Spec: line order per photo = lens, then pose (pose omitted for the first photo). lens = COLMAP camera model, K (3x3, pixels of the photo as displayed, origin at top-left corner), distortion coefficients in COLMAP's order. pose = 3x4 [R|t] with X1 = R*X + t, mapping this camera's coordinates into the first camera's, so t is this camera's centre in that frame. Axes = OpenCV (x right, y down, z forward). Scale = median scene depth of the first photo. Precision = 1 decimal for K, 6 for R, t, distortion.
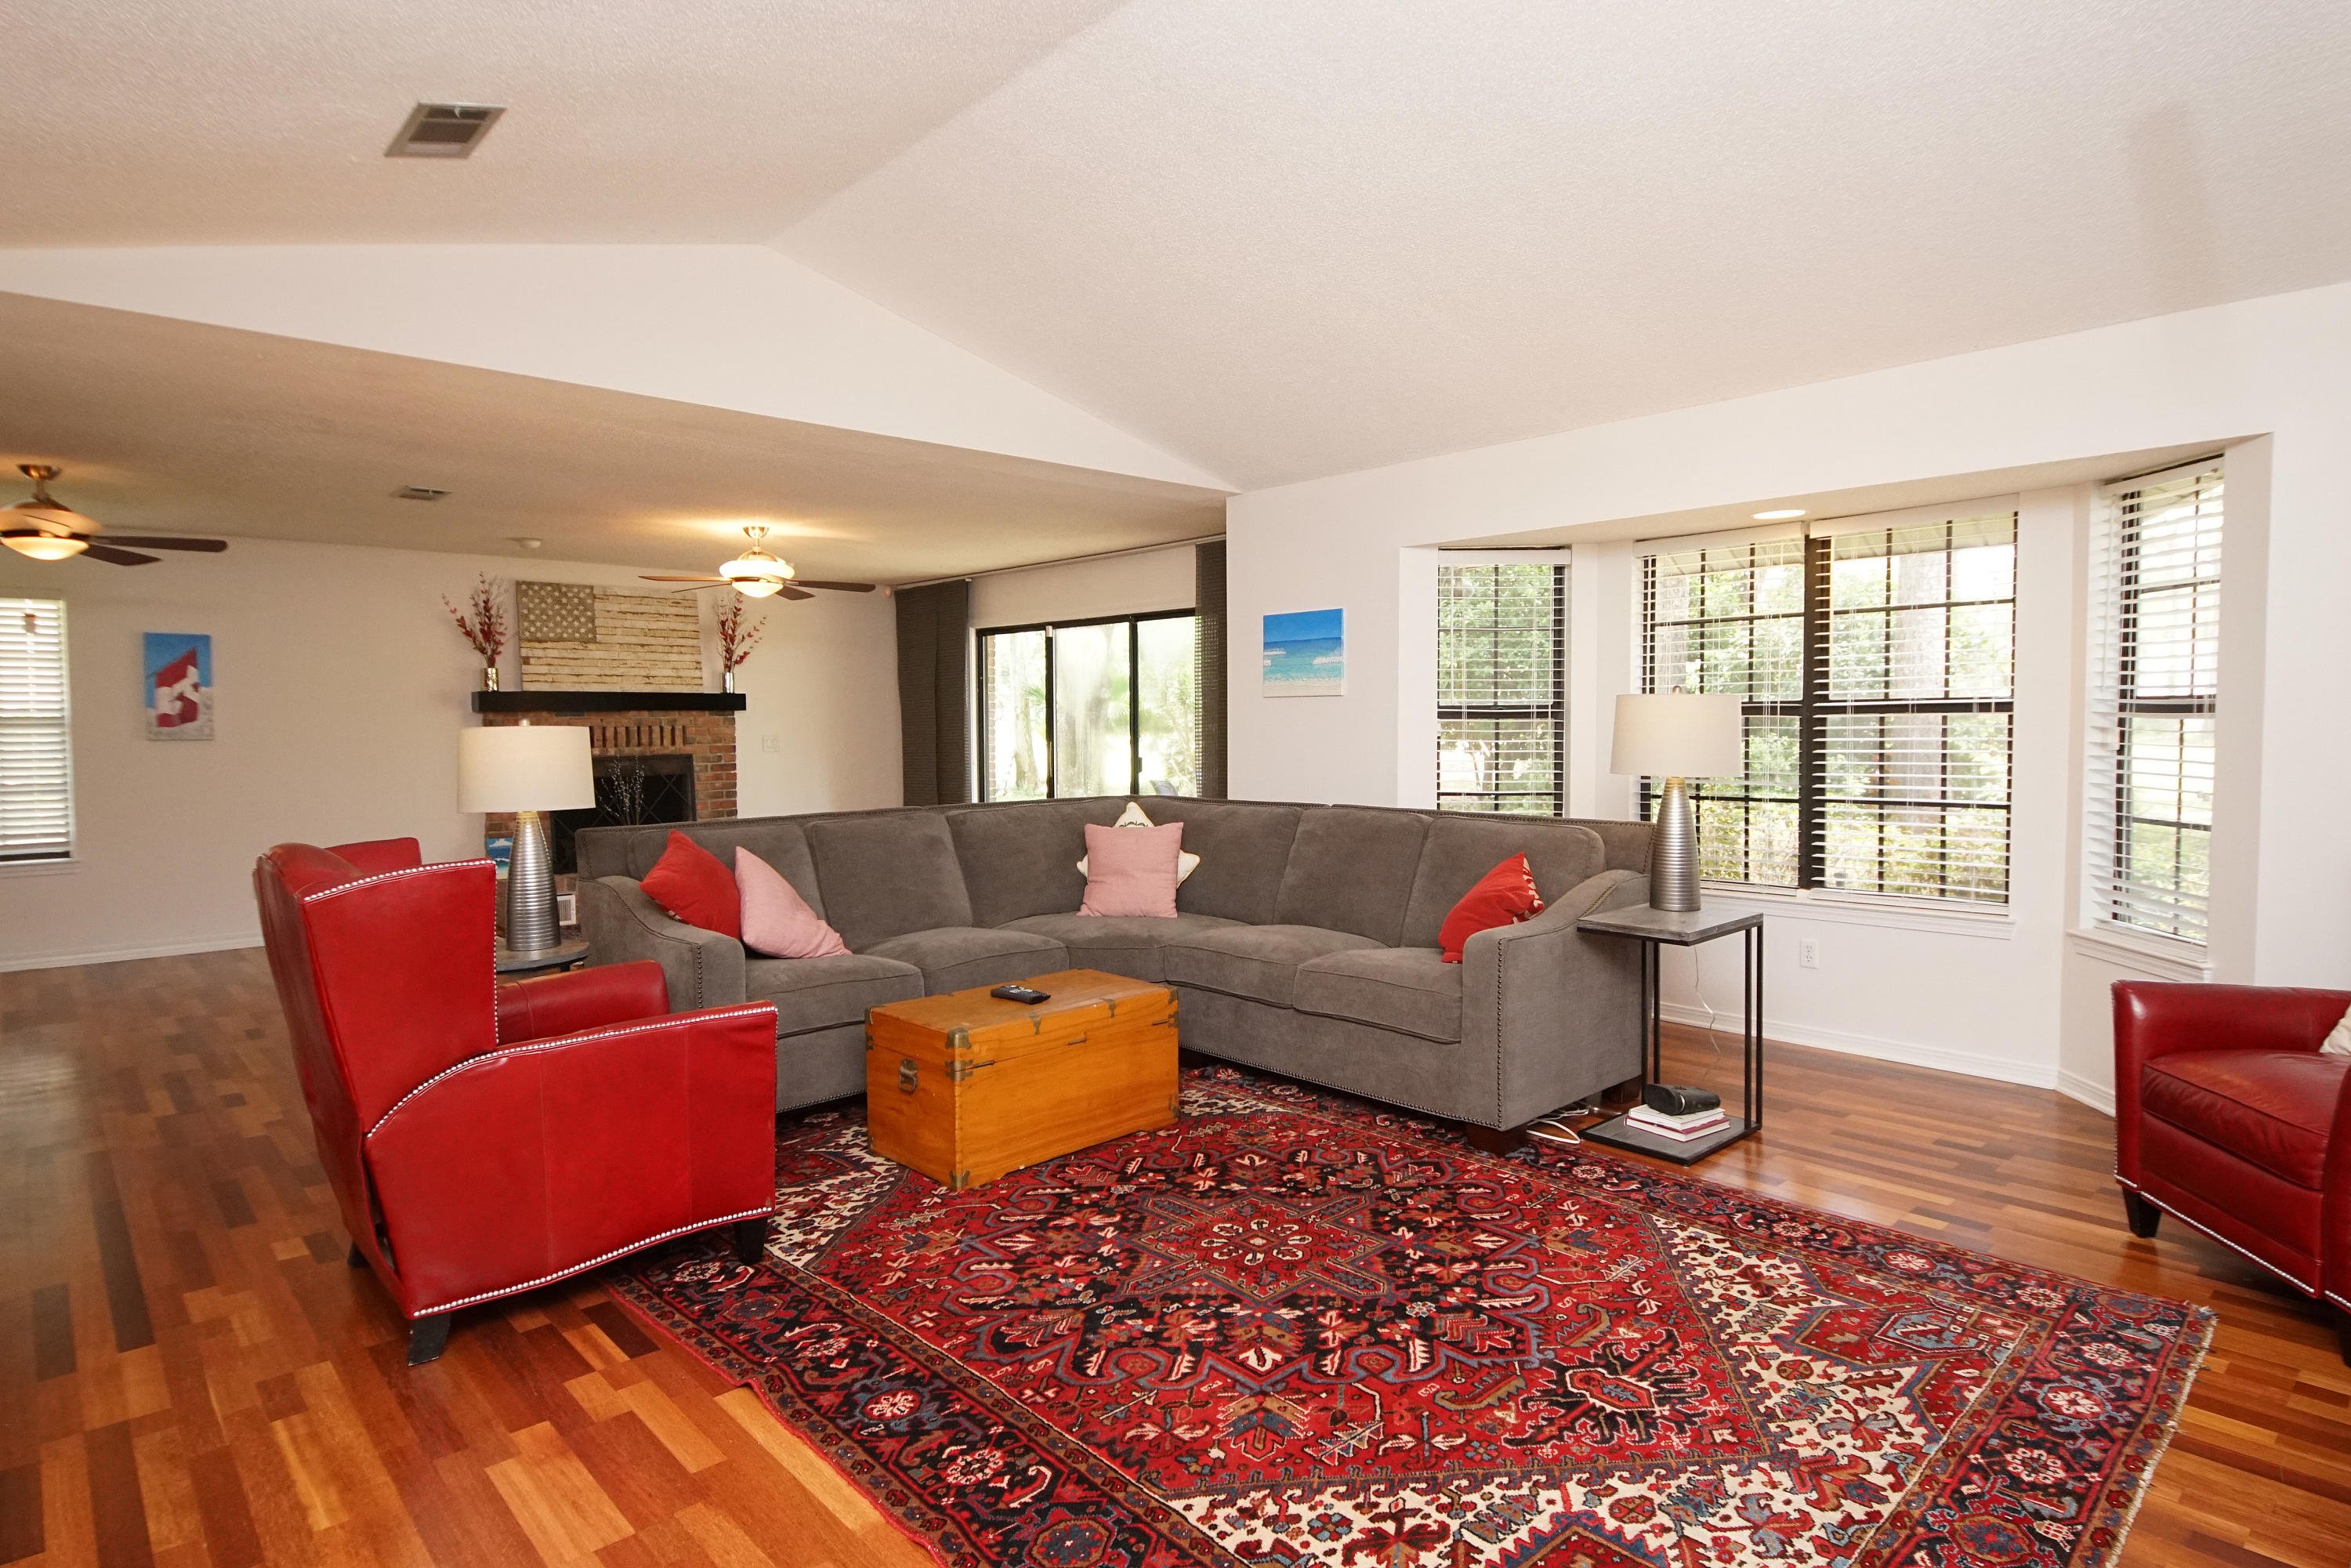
lens RADIAL K [[1256.7, 0, 1152.0], [0, 1256.7, 774.5], [0, 0, 1]] dist [0.040238, -0.039247]
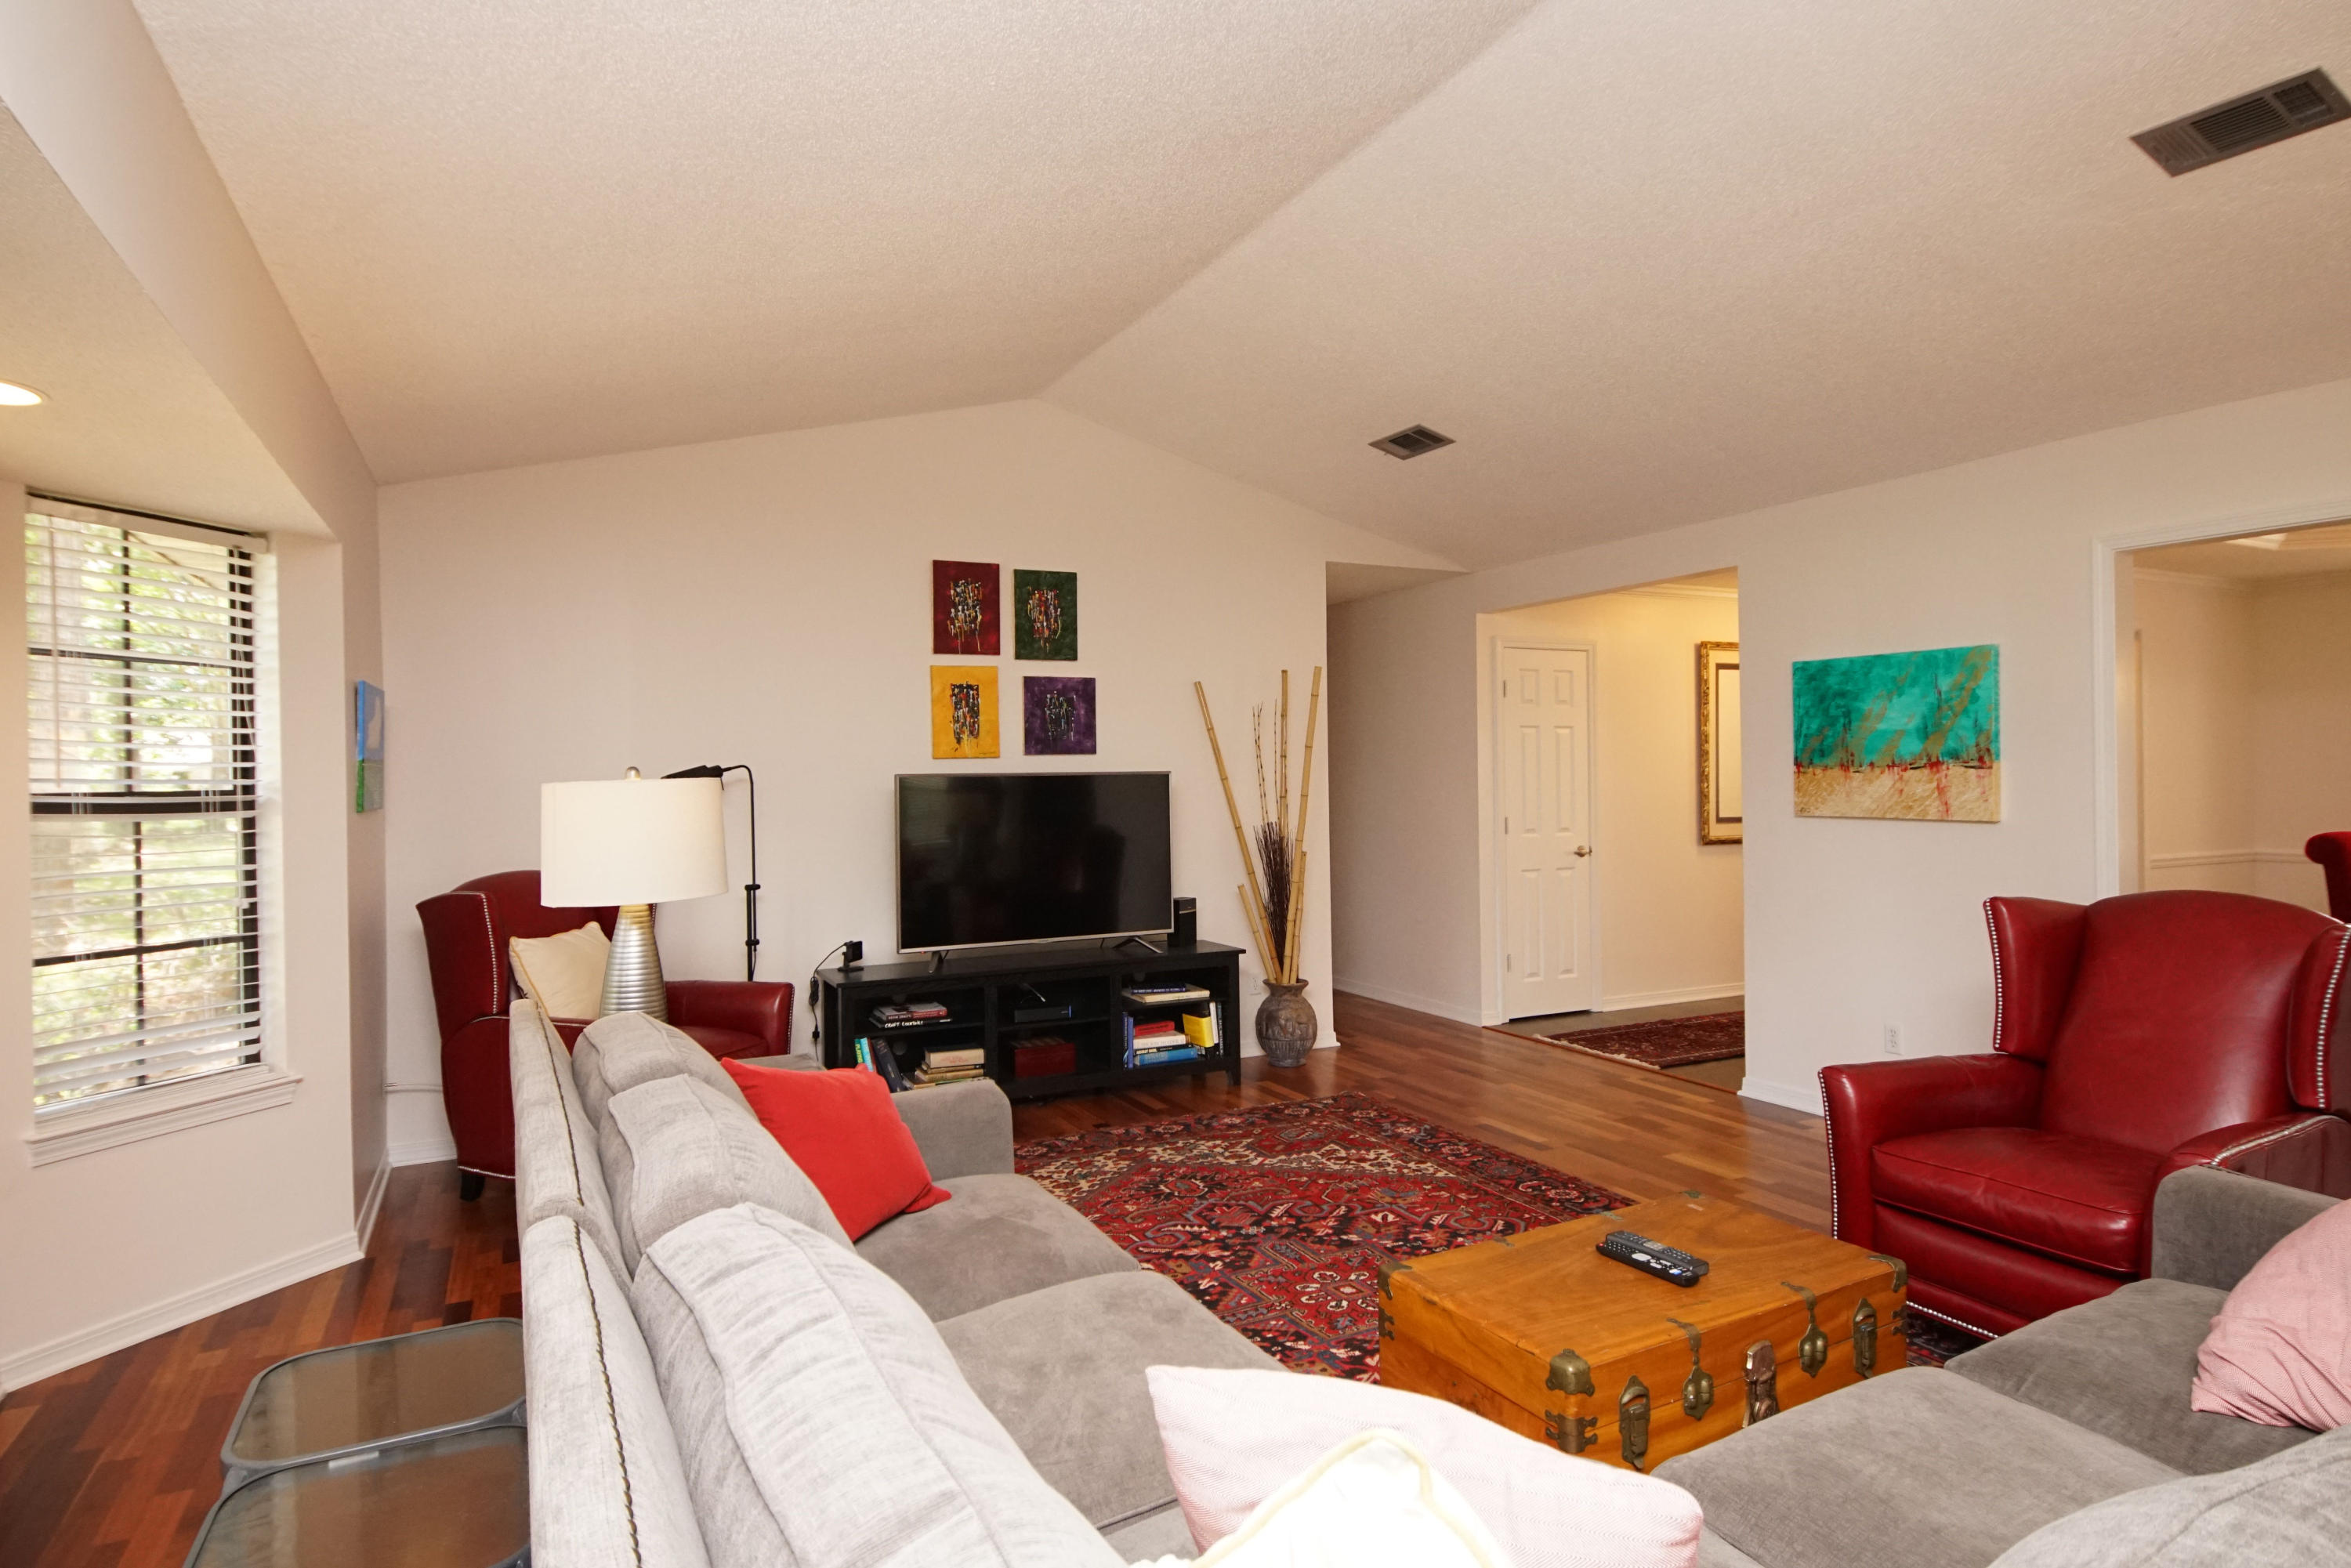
lens RADIAL K [[1256.7, 0, 1152.0], [0, 1256.7, 774.5], [0, 0, 1]] dist [0.040238, -0.039247]
pose [[-0.961755, 0.018230, 0.273305, -0.029584], [0.030028, 0.998786, 0.039048, -0.057732], [-0.272261, 0.045762, -0.961135, 1.084791]]
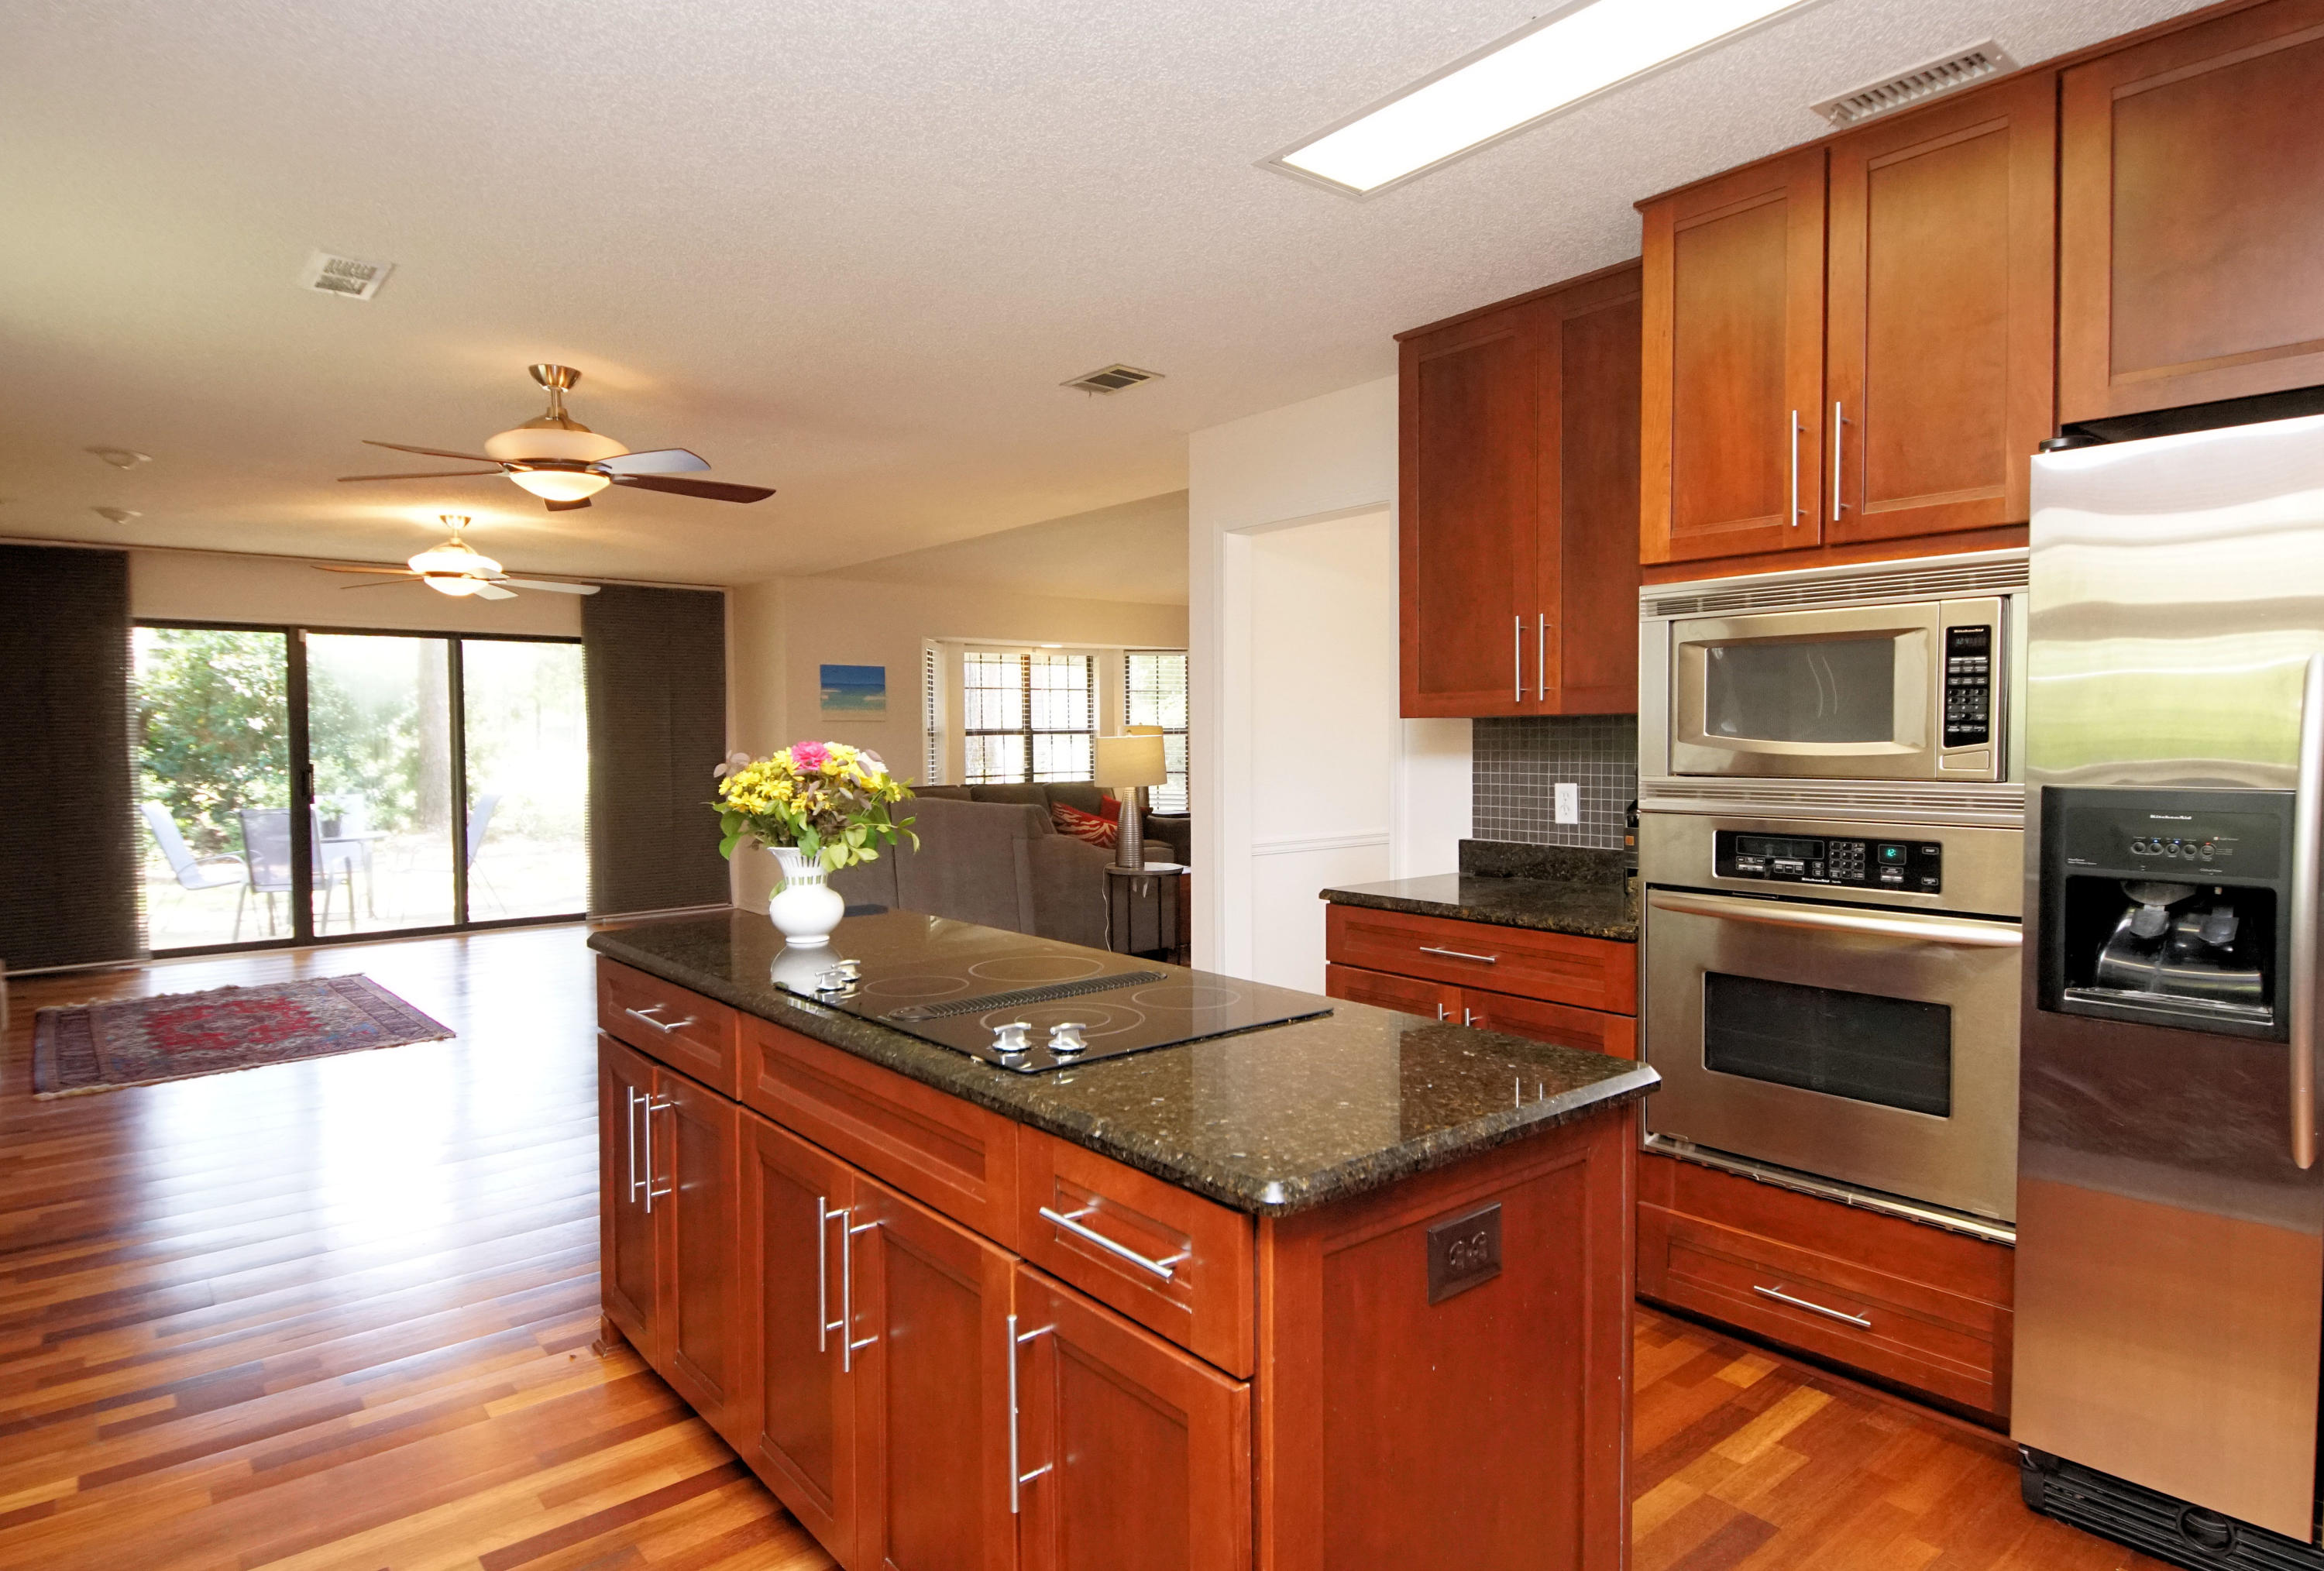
lens RADIAL K [[1296.2, 0, 1162.0], [0, 1296.2, 785.5], [0, 0, 1]] dist [-0.002114, 0.000226]
pose [[0.037154, -0.033181, 0.998759, -1.476153], [0.050715, 0.998223, 0.031277, -0.015704], [-0.998022, 0.049490, 0.038770, 0.594340]]
